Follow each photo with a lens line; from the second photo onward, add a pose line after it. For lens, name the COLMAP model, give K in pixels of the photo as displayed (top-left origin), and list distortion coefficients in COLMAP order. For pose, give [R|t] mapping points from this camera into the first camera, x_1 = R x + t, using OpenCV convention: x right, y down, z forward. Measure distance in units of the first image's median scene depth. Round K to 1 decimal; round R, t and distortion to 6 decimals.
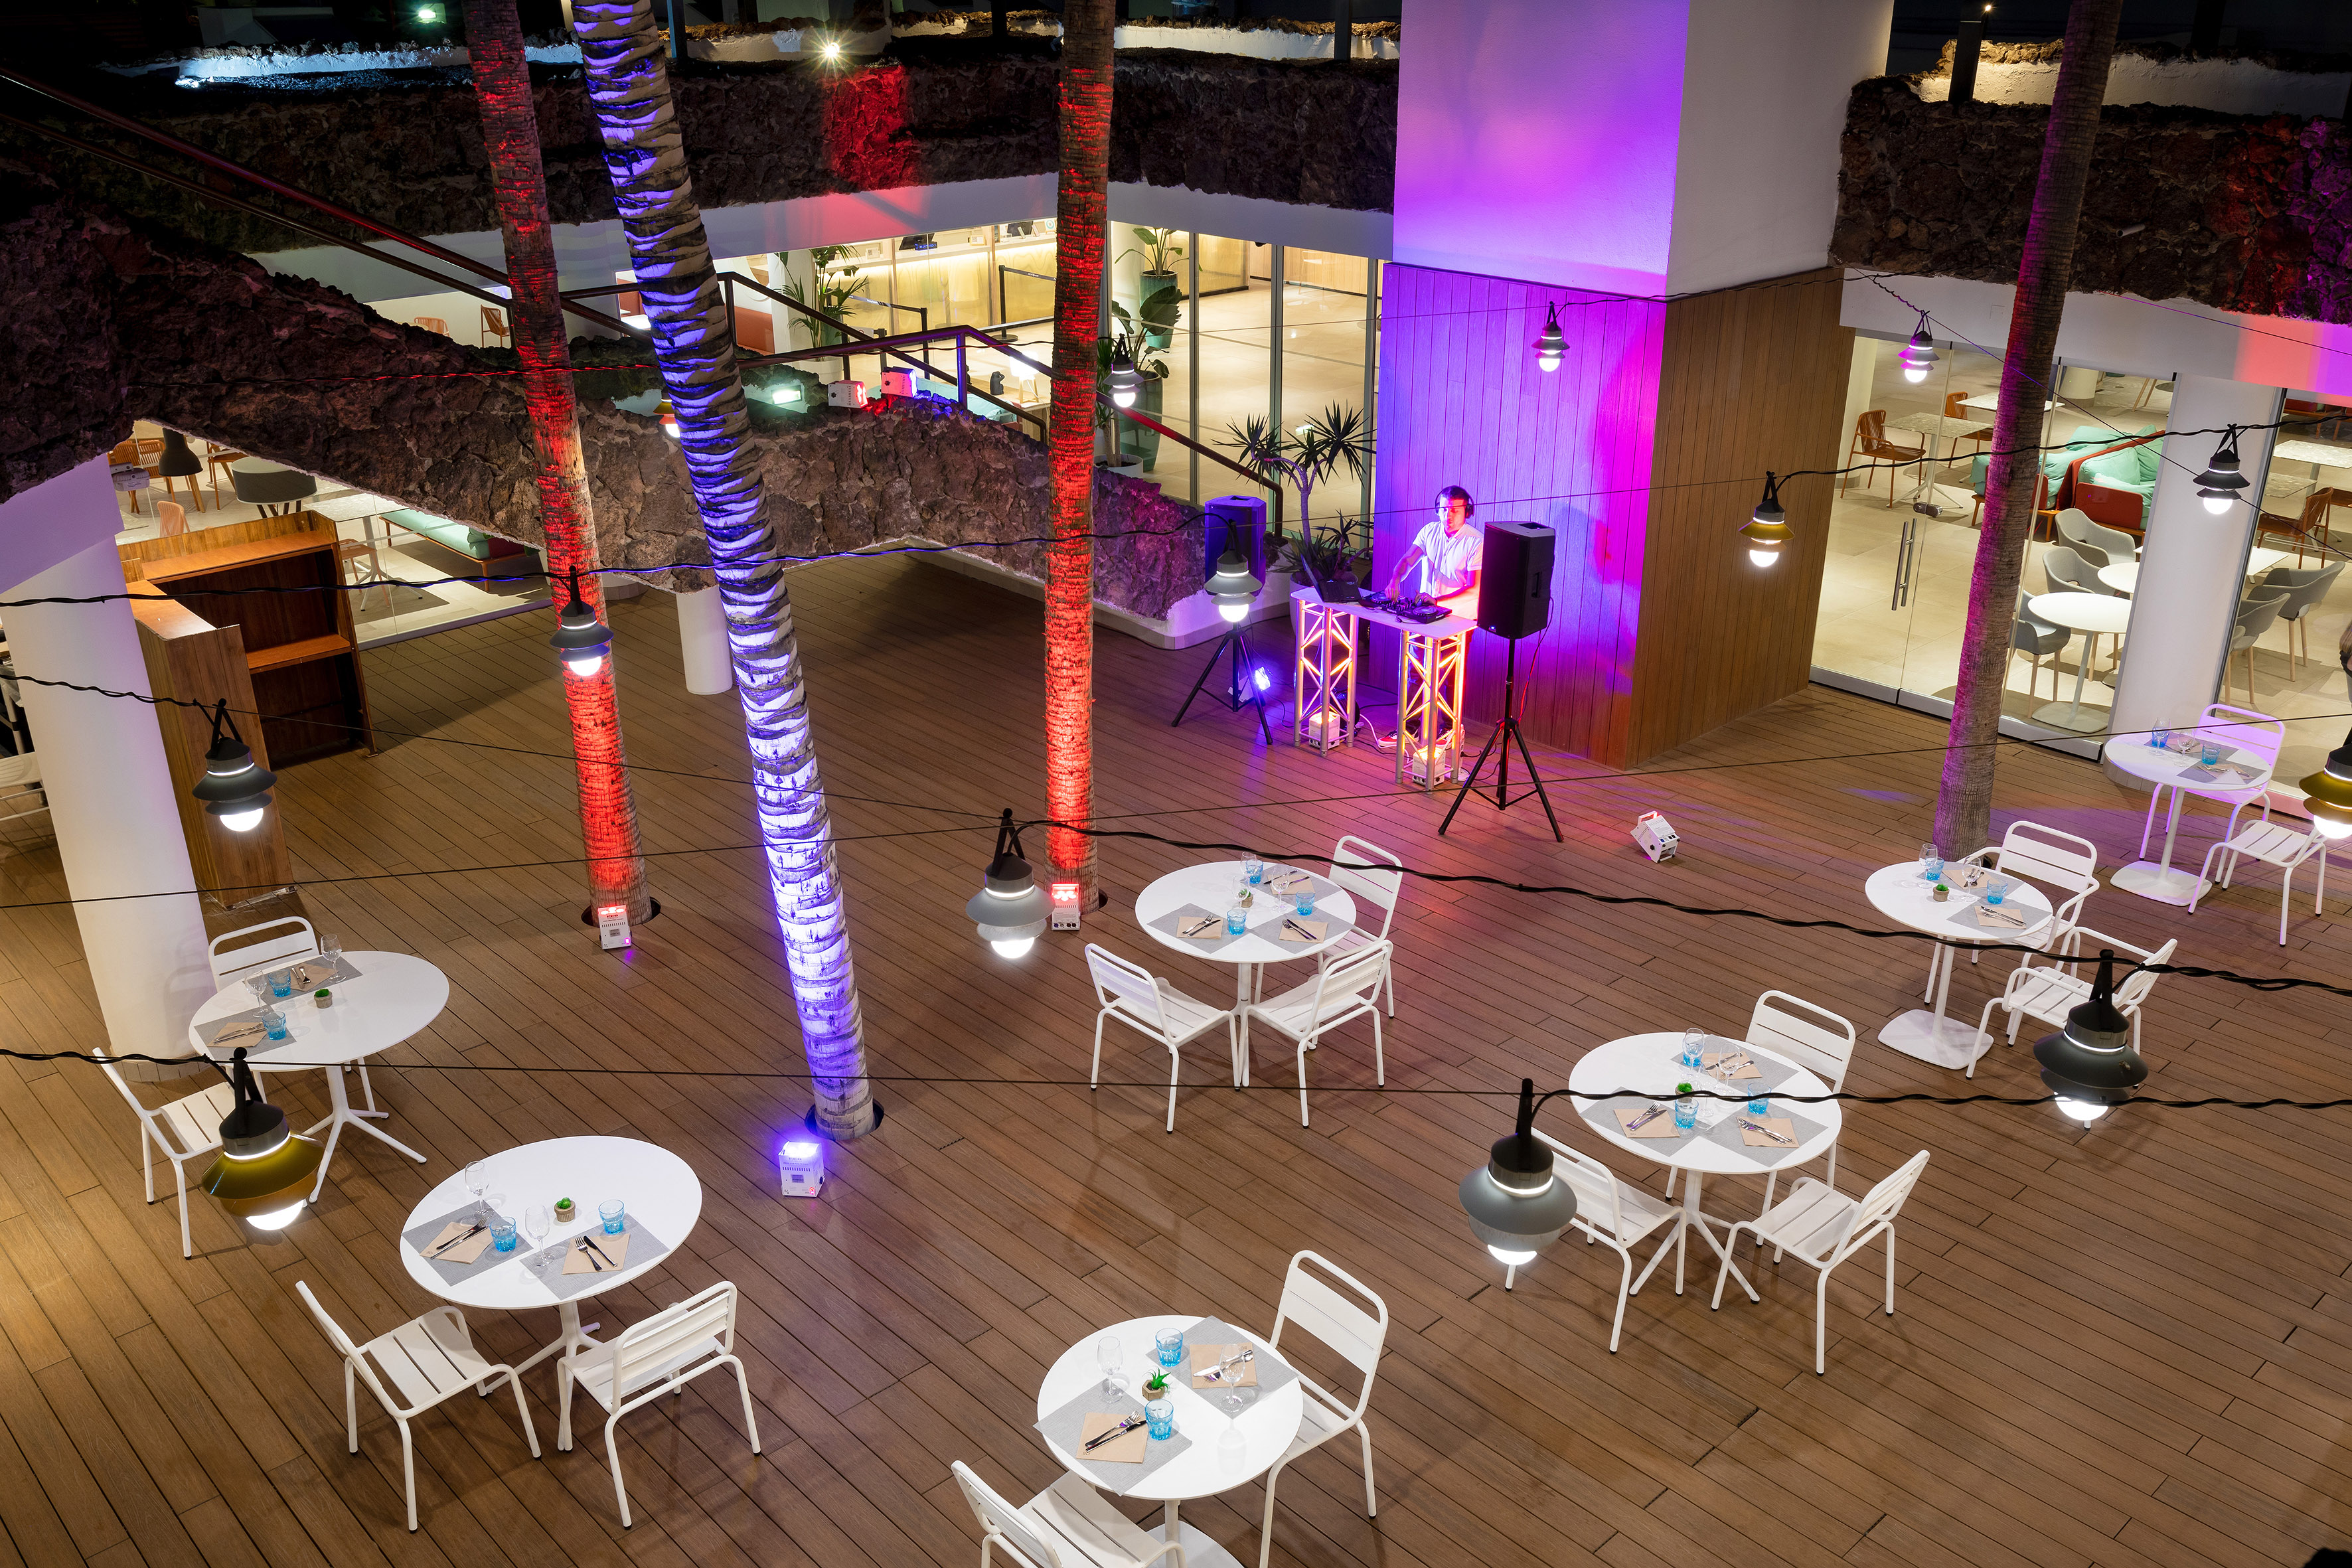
lens RADIAL K [[1991.0, 0, 1178.0], [0, 1991.0, 788.7], [0, 0, 1]] dist [0.006908, 0.001290]
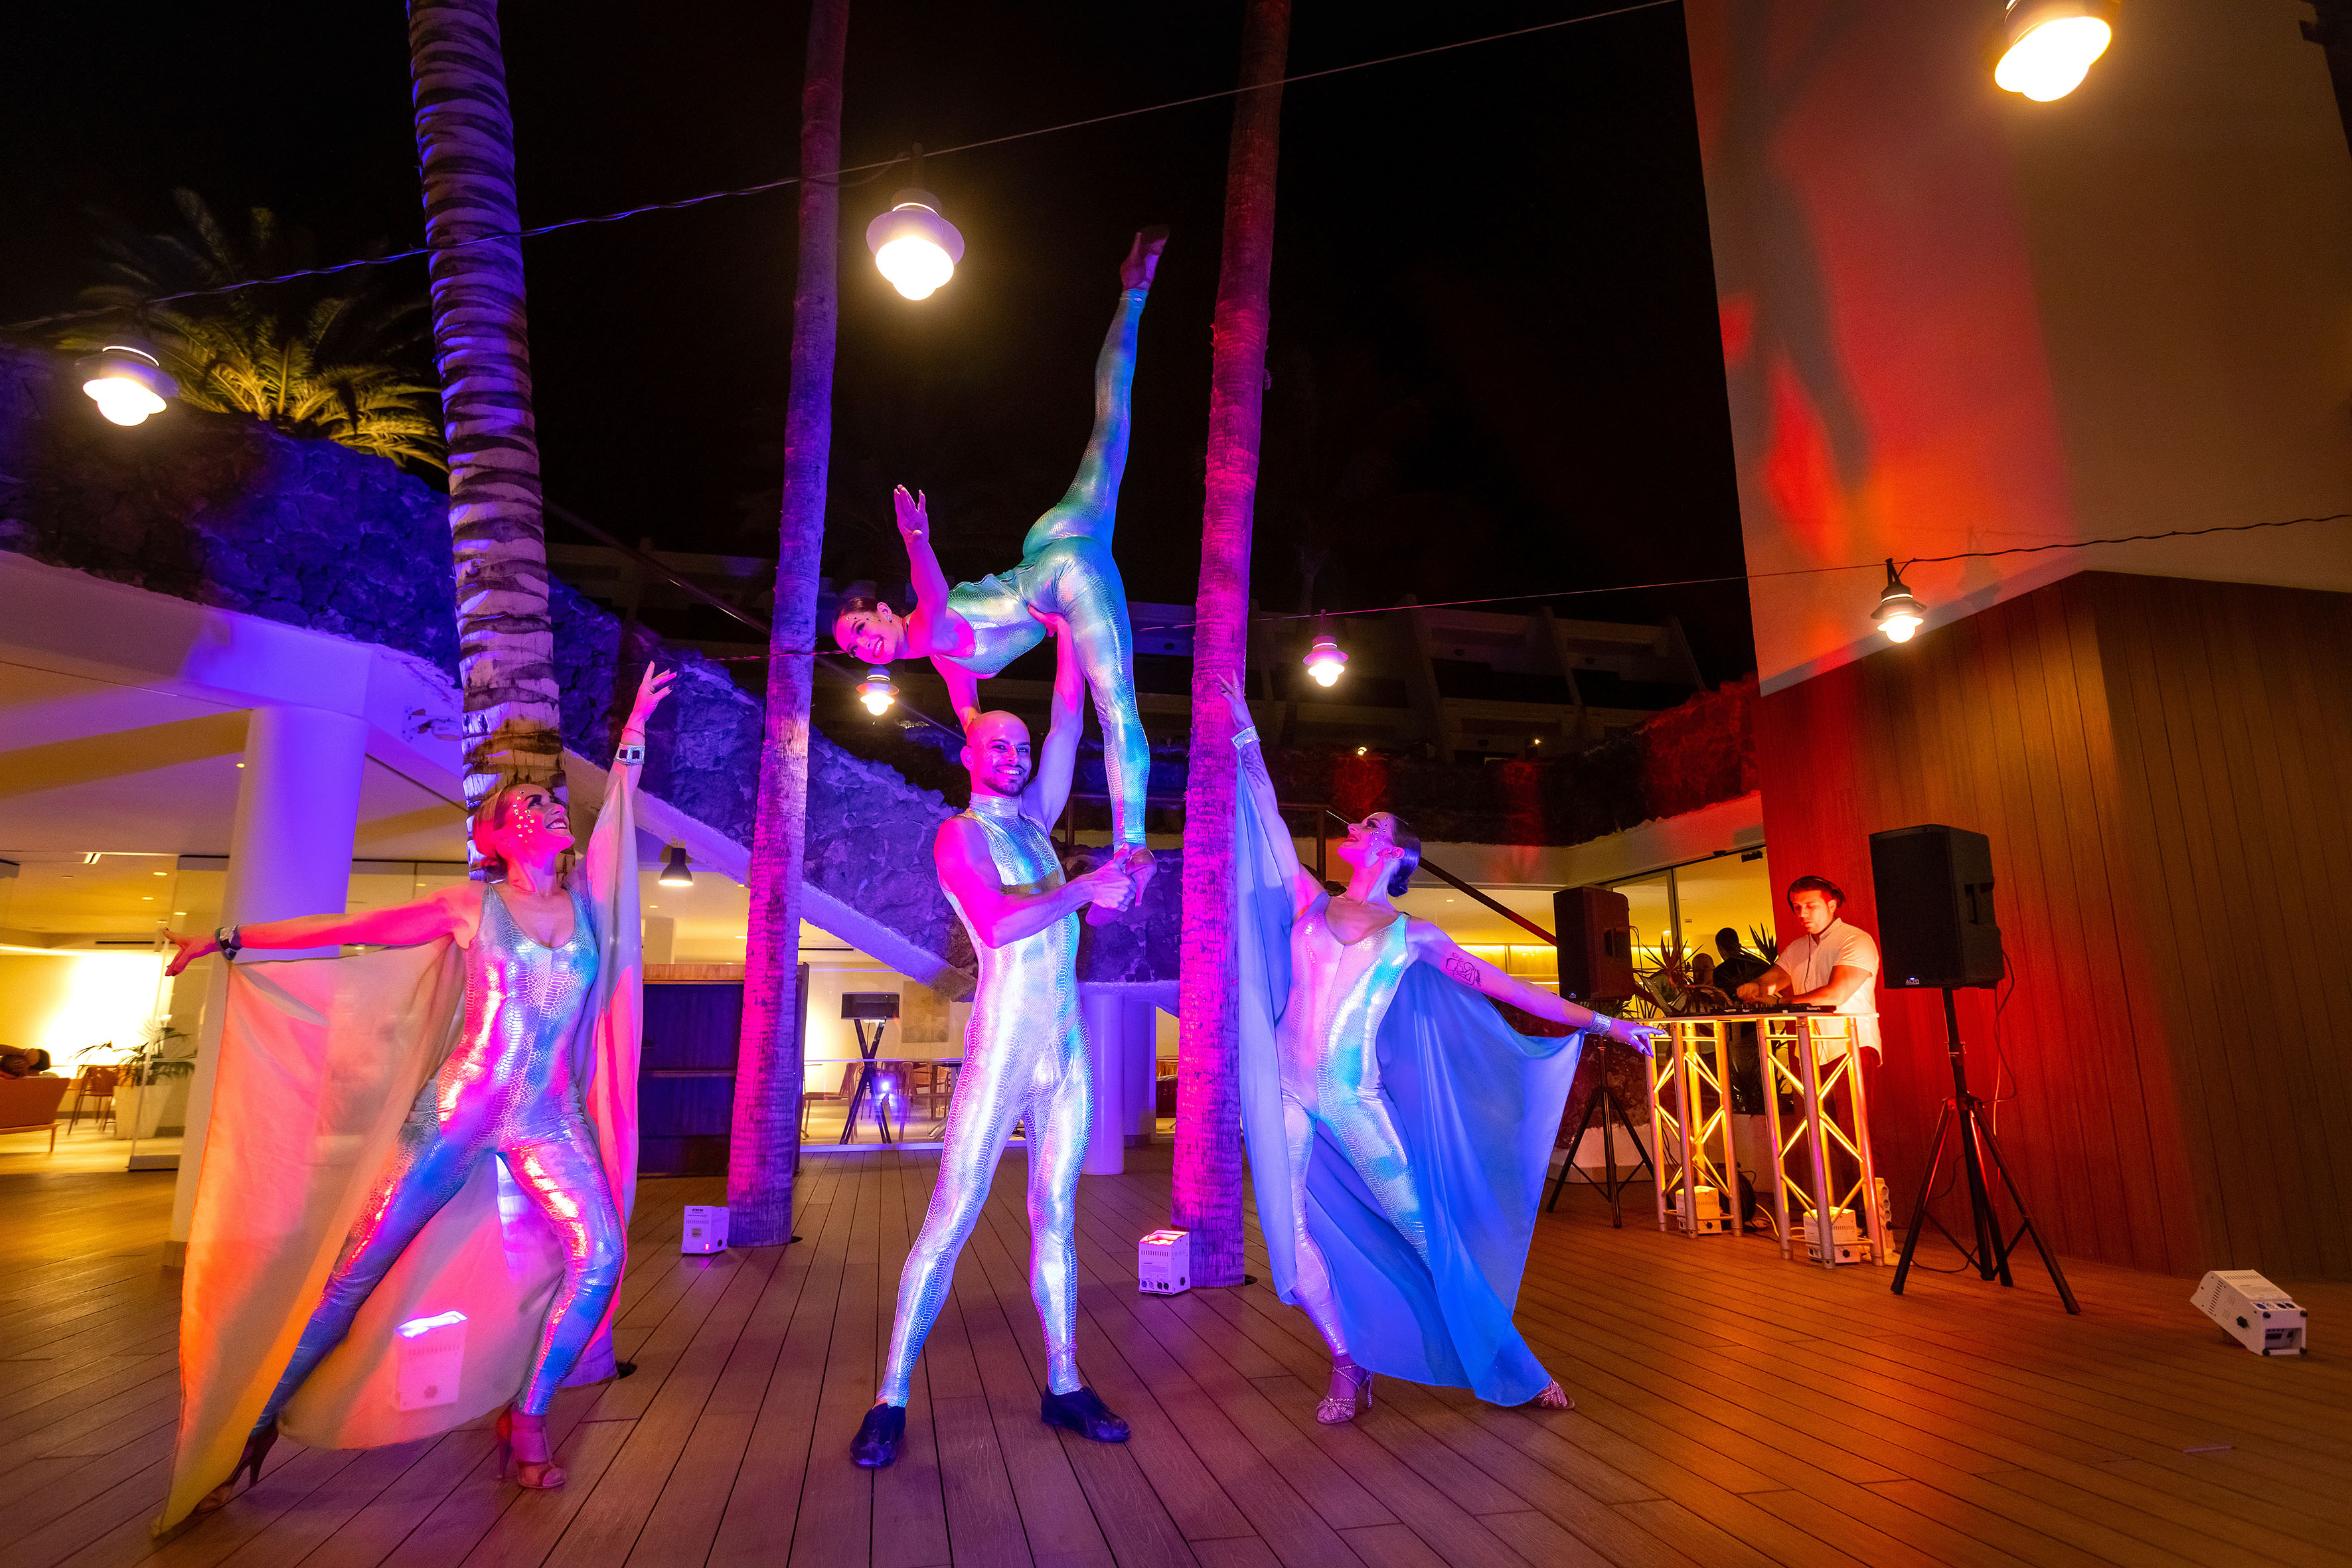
lens RADIAL K [[1235.1, 0, 1171.2], [0, 1235.1, 779.8], [0, 0, 1]] dist [0.003069, 0.000001]
pose [[0.861606, -0.109080, -0.495718, 0.156688], [-0.199849, 0.824844, -0.528860, 0.128205], [0.466578, 0.554738, 0.688891, 0.512442]]
